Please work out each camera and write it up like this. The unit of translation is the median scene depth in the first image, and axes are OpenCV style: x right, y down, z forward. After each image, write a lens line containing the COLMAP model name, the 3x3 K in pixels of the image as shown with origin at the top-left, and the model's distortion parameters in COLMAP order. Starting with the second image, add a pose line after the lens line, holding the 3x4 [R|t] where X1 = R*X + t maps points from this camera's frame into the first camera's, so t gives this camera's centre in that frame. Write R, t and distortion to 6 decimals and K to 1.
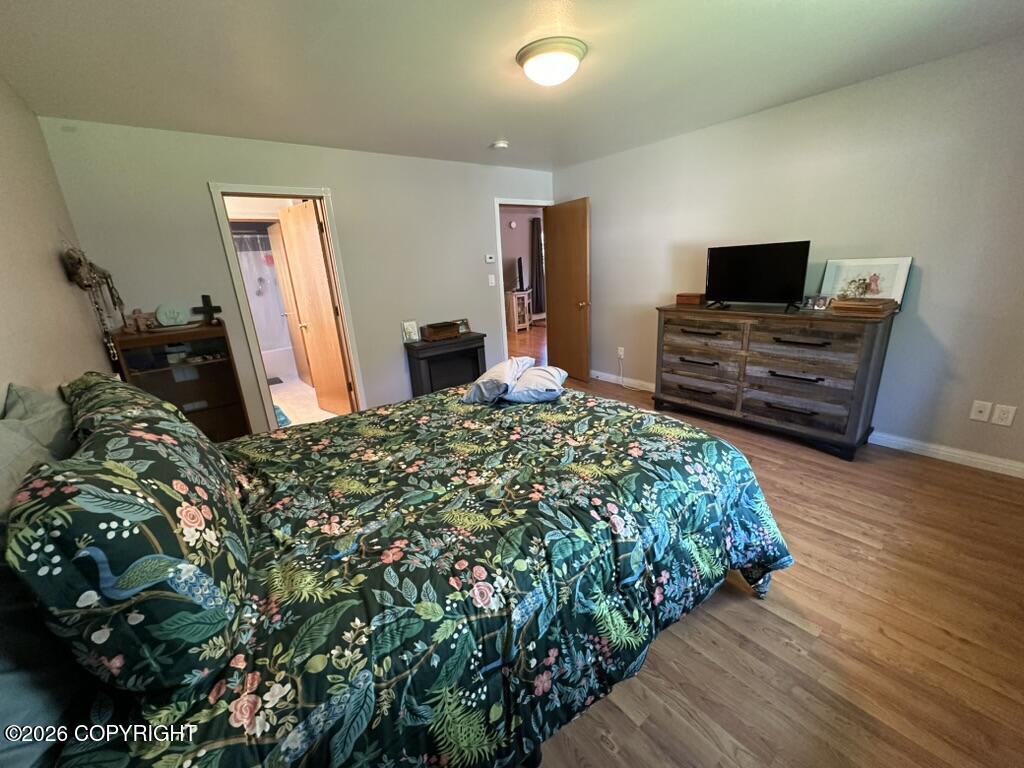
lens RADIAL K [[408.9, 0, 507.5], [0, 408.9, 386.2], [0, 0, 1]] dist [-0.001541, -0.000372]
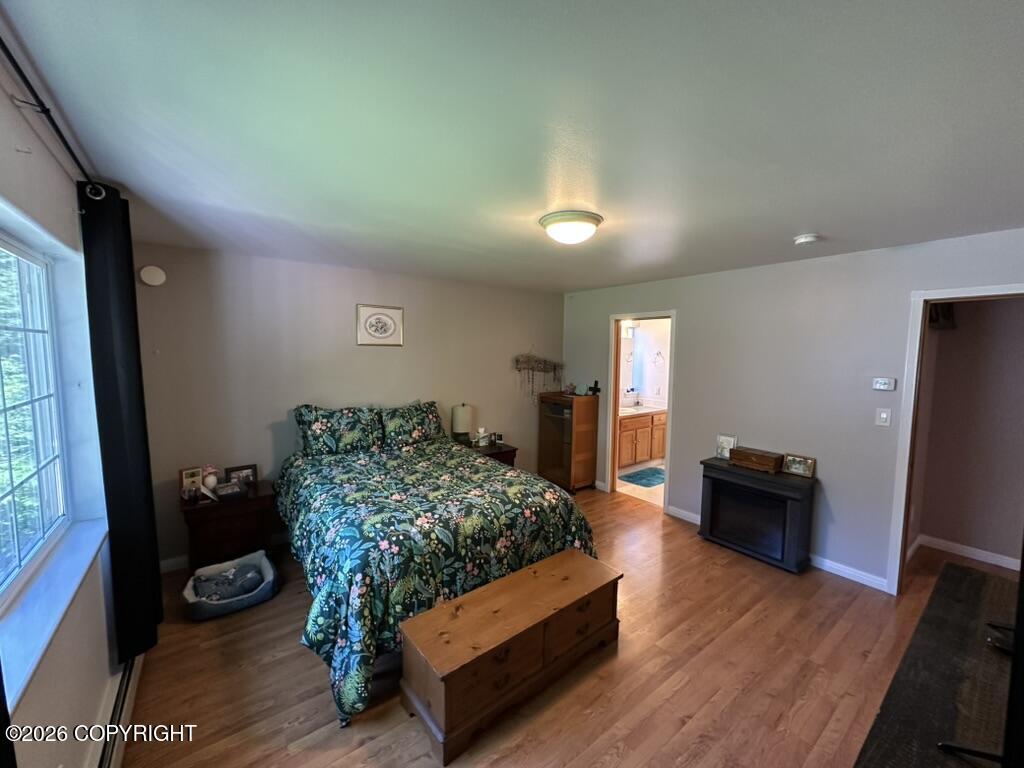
lens RADIAL K [[408.9, 0, 508.6], [0, 408.9, 381.9], [0, 0, 1]] dist [-0.001541, -0.000372]
pose [[-0.017346, 0.134588, -0.990750, 0.876052], [-0.297765, 0.945242, 0.133619, -0.333998], [0.954481, 0.297329, 0.023680, 0.637844]]
